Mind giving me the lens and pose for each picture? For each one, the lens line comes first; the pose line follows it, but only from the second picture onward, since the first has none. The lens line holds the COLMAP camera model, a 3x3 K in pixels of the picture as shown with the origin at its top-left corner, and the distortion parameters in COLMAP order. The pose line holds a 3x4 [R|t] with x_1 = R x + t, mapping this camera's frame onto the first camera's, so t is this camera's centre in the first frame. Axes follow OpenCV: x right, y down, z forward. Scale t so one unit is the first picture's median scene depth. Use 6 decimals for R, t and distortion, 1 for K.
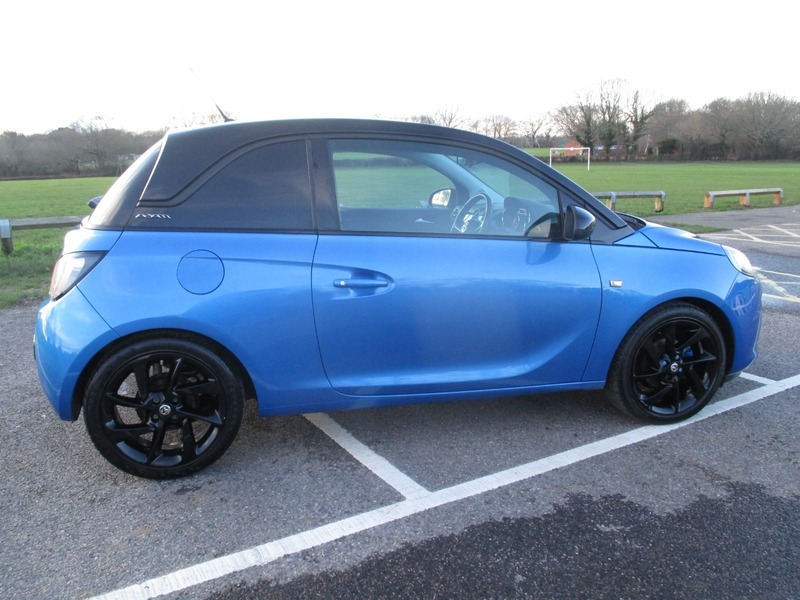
lens RADIAL K [[669.8, 0, 403.5], [0, 669.8, 302.4], [0, 0, 1]] dist [-0.031165, -0.003330]
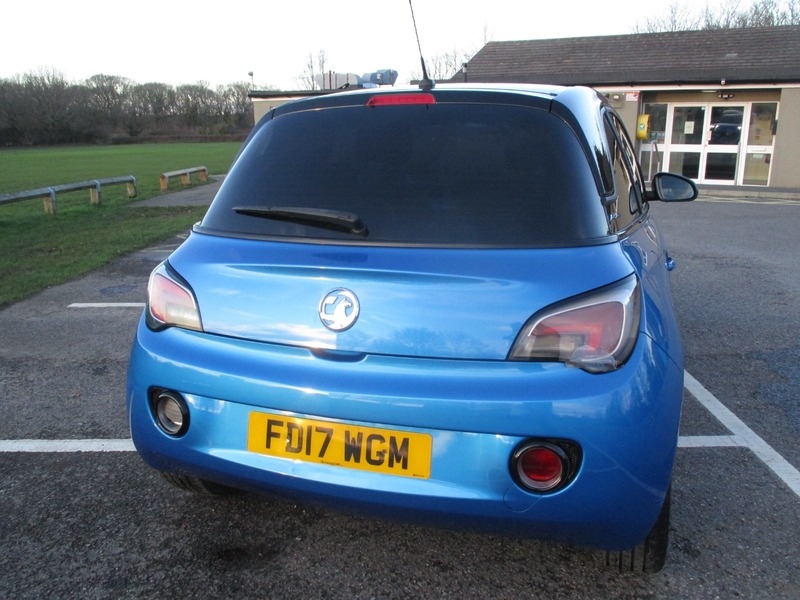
lens RADIAL K [[667.6, 0, 400.0], [0, 667.6, 300.0], [0, 0, 1]] dist [-0.034977, 0.003664]
pose [[0.552727, -0.210654, 0.806299, -1.014358], [0.195085, 0.973348, 0.120565, -0.159644], [-0.810207, 0.090657, 0.579091, 0.734024]]
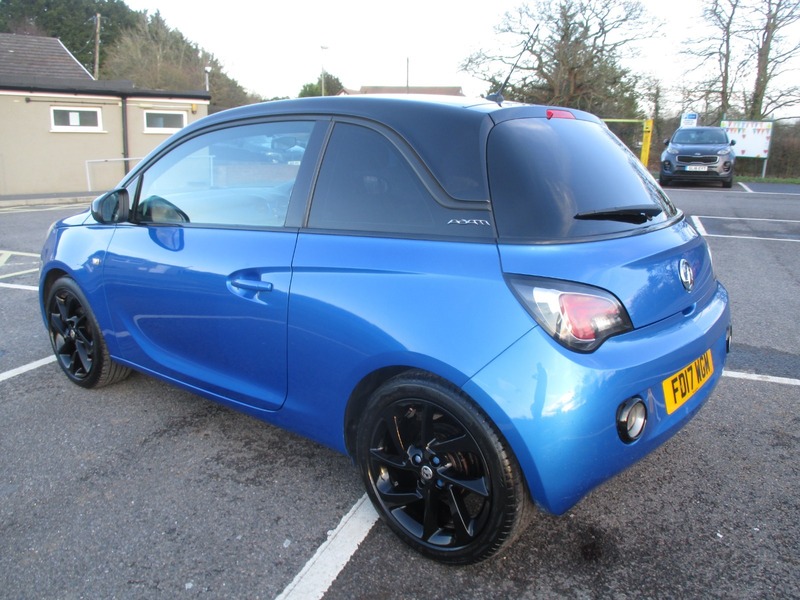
lens RADIAL K [[669.8, 0, 403.5], [0, 669.8, 302.4], [0, 0, 1]] dist [-0.031165, -0.003330]
pose [[-0.597971, -0.197395, 0.776831, -0.986321], [0.167592, 0.916984, 0.362013, -0.403546], [-0.783801, 0.346664, -0.515248, 1.806925]]
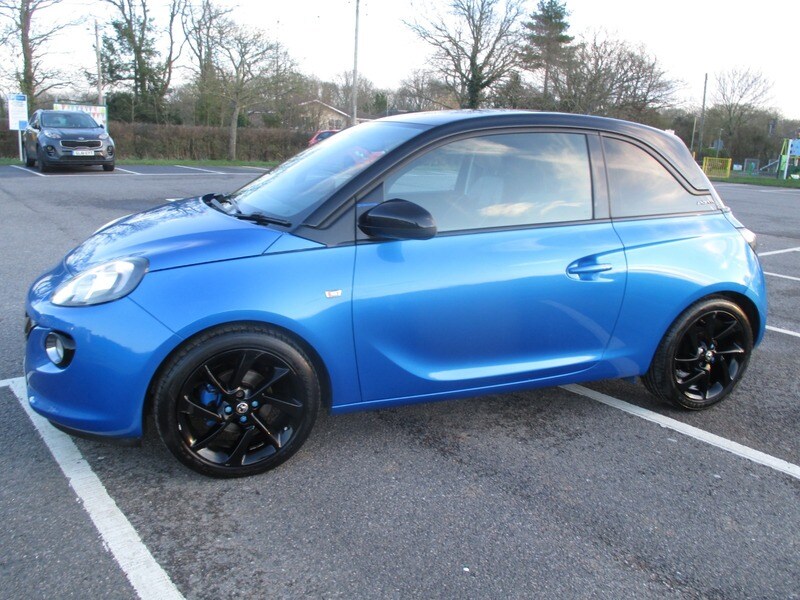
lens RADIAL K [[669.8, 0, 403.5], [0, 669.8, 302.4], [0, 0, 1]] dist [-0.031165, -0.003330]
pose [[-0.991236, -0.007358, -0.131897, 0.222593], [-0.065978, 0.892574, 0.446047, -0.545881], [0.114446, 0.450840, -0.885237, 2.422455]]
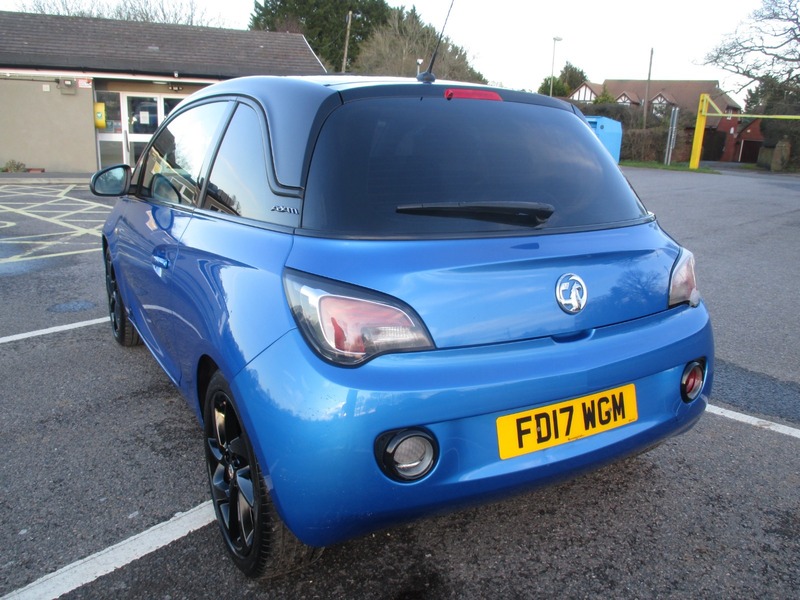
lens RADIAL K [[669.8, 0, 403.5], [0, 669.8, 302.4], [0, 0, 1]] dist [-0.031165, -0.003330]
pose [[-0.279014, -0.252064, 0.926615, -1.114686], [0.183398, 0.933187, 0.309075, -0.308911], [-0.942612, 0.256175, -0.214144, 1.413256]]
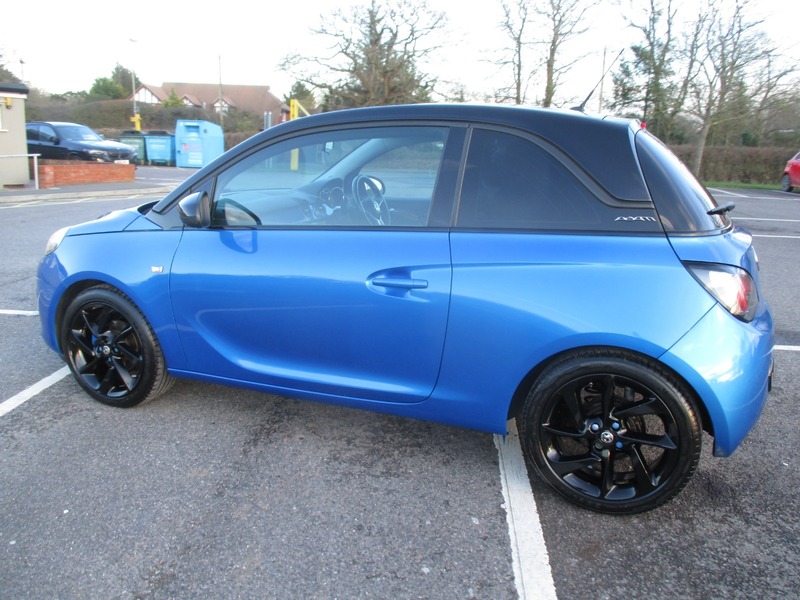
lens RADIAL K [[669.8, 0, 403.5], [0, 669.8, 302.4], [0, 0, 1]] dist [-0.031165, -0.003330]
pose [[-0.804661, -0.157802, 0.572380, -0.719873], [0.107844, 0.909153, 0.402257, -0.482064], [-0.583858, 0.385408, -0.714542, 2.154469]]
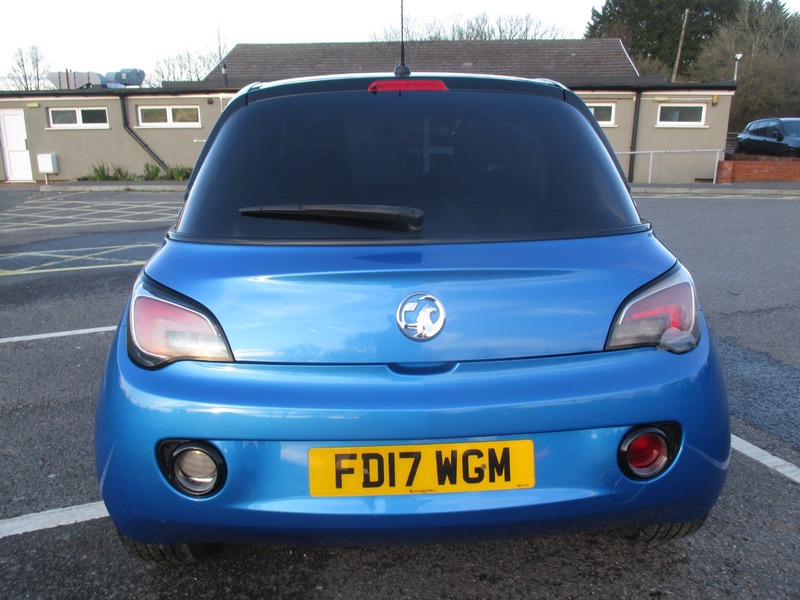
lens RADIAL K [[669.8, 0, 403.5], [0, 669.8, 302.4], [0, 0, 1]] dist [-0.031165, -0.003330]
pose [[0.202833, -0.241796, 0.948890, -1.068305], [0.226314, 0.954373, 0.194817, -0.207125], [-0.952702, 0.175232, 0.248301, 1.003428]]
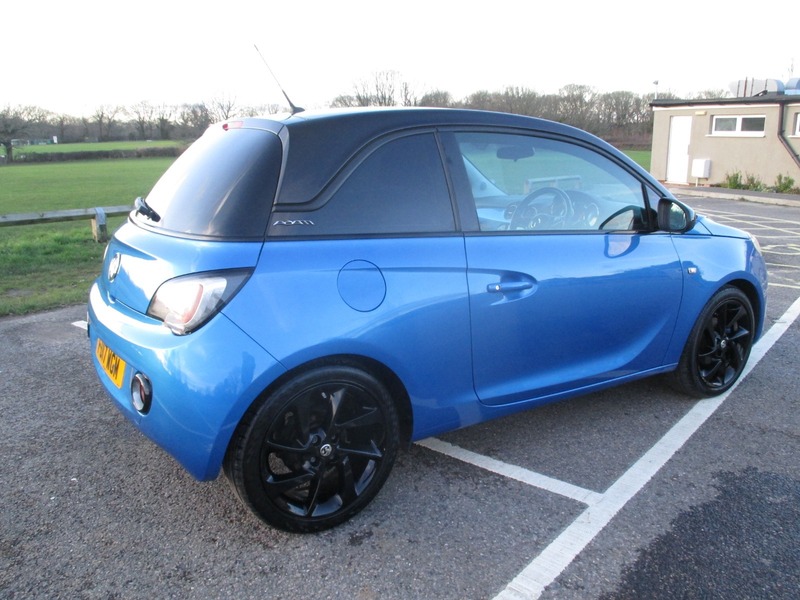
lens RADIAL K [[669.8, 0, 403.5], [0, 669.8, 302.4], [0, 0, 1]] dist [-0.031165, -0.003330]
pose [[0.946302, -0.073441, 0.314833, -0.483111], [0.068711, 0.997295, 0.026110, -0.039591], [-0.315899, -0.003076, 0.948788, 0.148903]]
